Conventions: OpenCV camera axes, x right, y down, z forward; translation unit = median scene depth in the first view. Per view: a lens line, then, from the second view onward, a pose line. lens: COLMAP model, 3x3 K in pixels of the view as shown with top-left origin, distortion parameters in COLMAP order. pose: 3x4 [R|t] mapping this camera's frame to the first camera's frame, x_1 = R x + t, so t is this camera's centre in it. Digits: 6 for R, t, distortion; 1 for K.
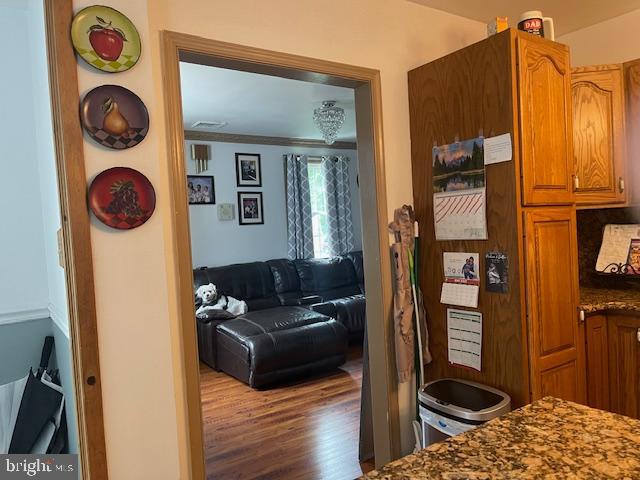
lens RADIAL K [[488.7, 0, 321.4], [0, 488.7, 240.3], [0, 0, 1]] dist [0.067788, -0.074318]
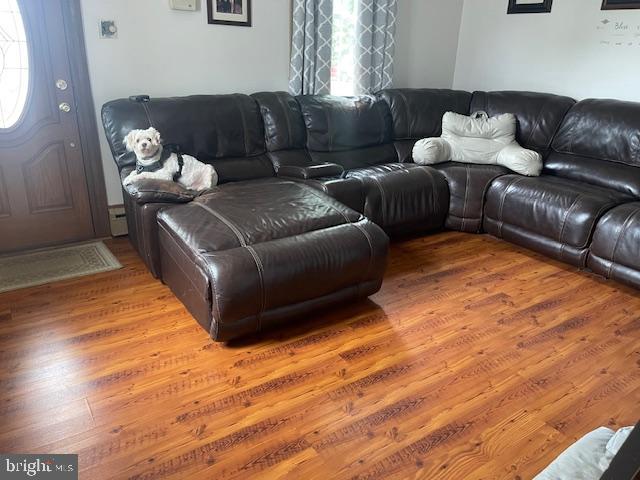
lens RADIAL K [[488.7, 0, 322.3], [0, 488.7, 245.0], [0, 0, 1]] dist [0.067788, -0.074318]
pose [[0.996079, 0.079558, 0.038683, -0.040467], [-0.088052, 0.933767, 0.346879, -0.001752], [-0.008524, -0.348926, 0.937112, 0.411161]]
